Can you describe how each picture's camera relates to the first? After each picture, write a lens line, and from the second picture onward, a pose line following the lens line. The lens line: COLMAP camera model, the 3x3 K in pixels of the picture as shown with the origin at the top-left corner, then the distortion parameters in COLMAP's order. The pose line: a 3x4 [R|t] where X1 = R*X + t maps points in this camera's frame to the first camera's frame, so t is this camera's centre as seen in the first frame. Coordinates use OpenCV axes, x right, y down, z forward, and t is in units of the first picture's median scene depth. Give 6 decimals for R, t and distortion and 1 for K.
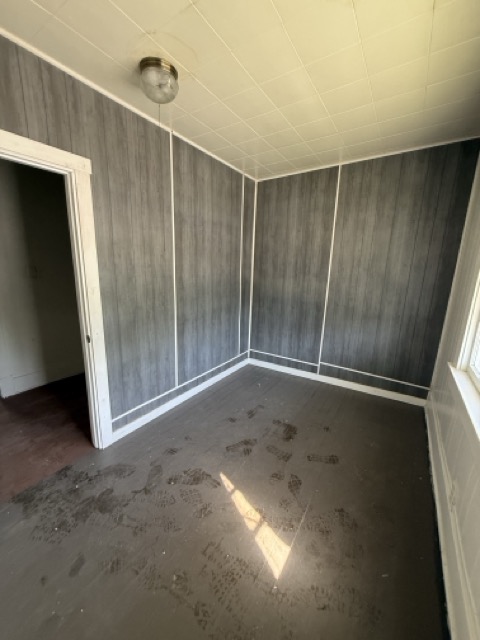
lens RADIAL K [[254.2, 0, 240.0], [0, 254.2, 320.0], [0, 0, 1]] dist [0.002687, -0.000179]
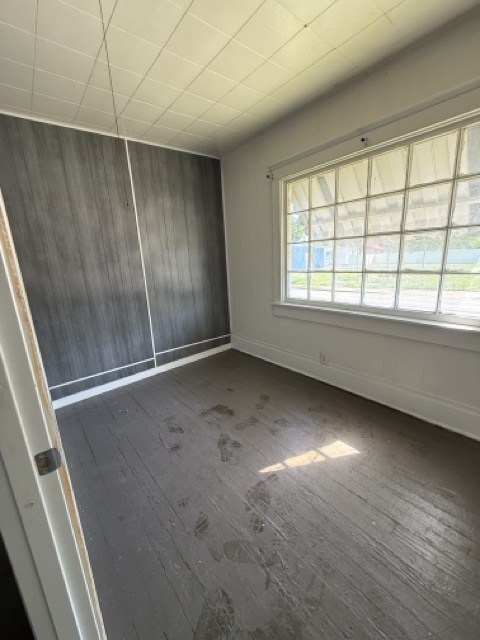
lens RADIAL K [[254.2, 0, 240.0], [0, 254.2, 320.0], [0, 0, 1]] dist [0.002687, -0.000179]
pose [[0.296272, -0.264540, 0.917737, -0.471483], [0.264031, 0.946117, 0.187483, -0.052108], [-0.917884, 0.186765, 0.350154, 0.397464]]
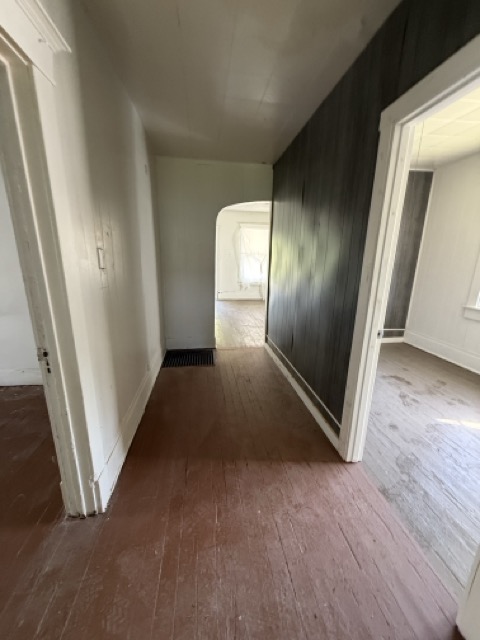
lens RADIAL K [[254.2, 0, 240.0], [0, 254.2, 320.0], [0, 0, 1]] dist [0.002687, -0.000179]
pose [[0.757079, -0.173167, 0.629955, -0.905031], [0.147805, 0.984631, 0.093031, -0.074290], [-0.636384, 0.022678, 0.771039, 0.395530]]
